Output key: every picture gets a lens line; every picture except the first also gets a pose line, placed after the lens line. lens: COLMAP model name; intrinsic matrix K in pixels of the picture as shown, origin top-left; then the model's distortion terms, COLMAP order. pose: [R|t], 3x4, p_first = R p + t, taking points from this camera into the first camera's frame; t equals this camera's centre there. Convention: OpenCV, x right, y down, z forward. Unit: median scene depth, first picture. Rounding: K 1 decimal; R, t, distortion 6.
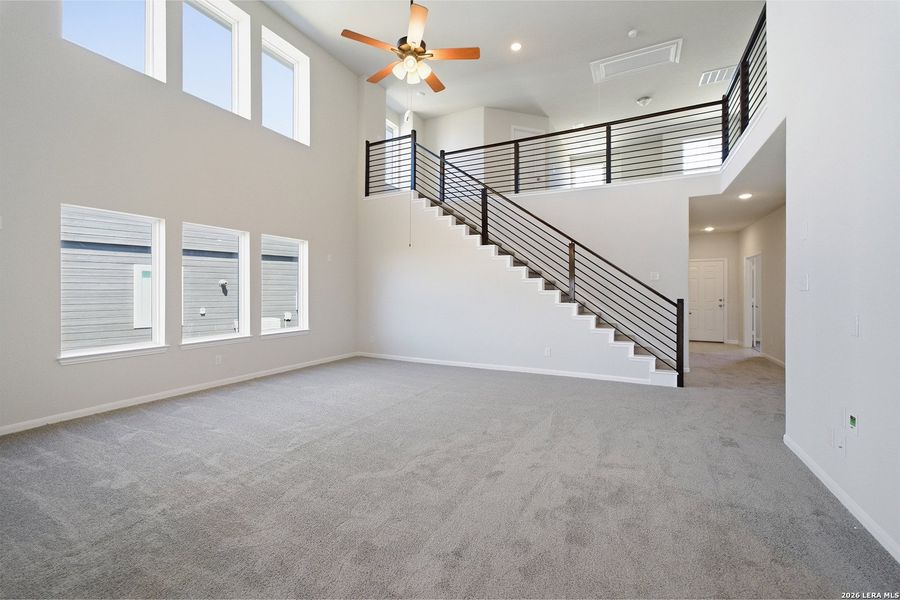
lens RADIAL K [[382.1, 0, 447.8], [0, 382.1, 292.2], [0, 0, 1]] dist [-0.022044, 0.013031]
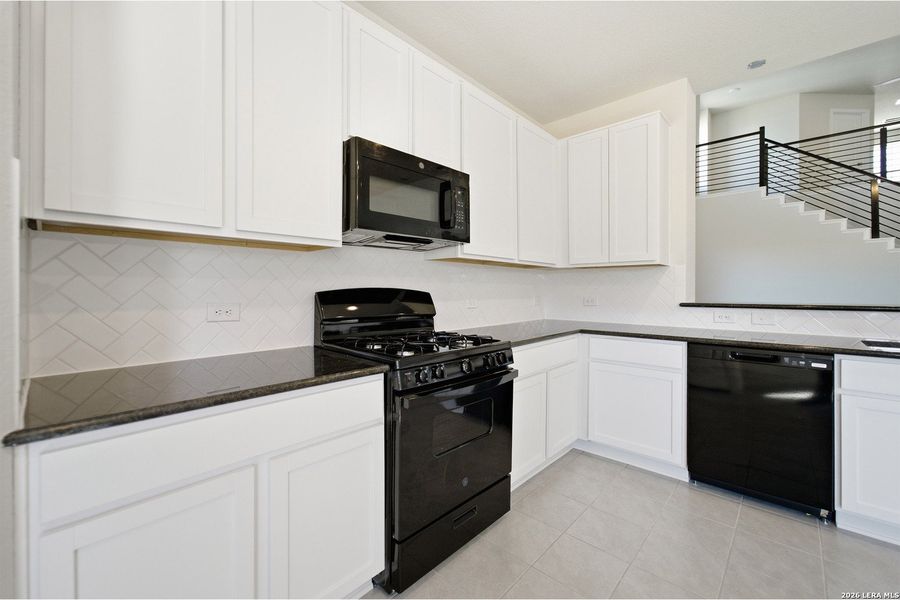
lens RADIAL K [[382.1, 0, 447.8], [0, 382.1, 292.2], [0, 0, 1]] dist [-0.022044, 0.013031]
pose [[0.963344, 0.003152, -0.268250, -0.628250], [-0.002982, 0.999995, 0.001040, 0.017026], [0.268252, -0.000202, 0.963349, -0.200406]]
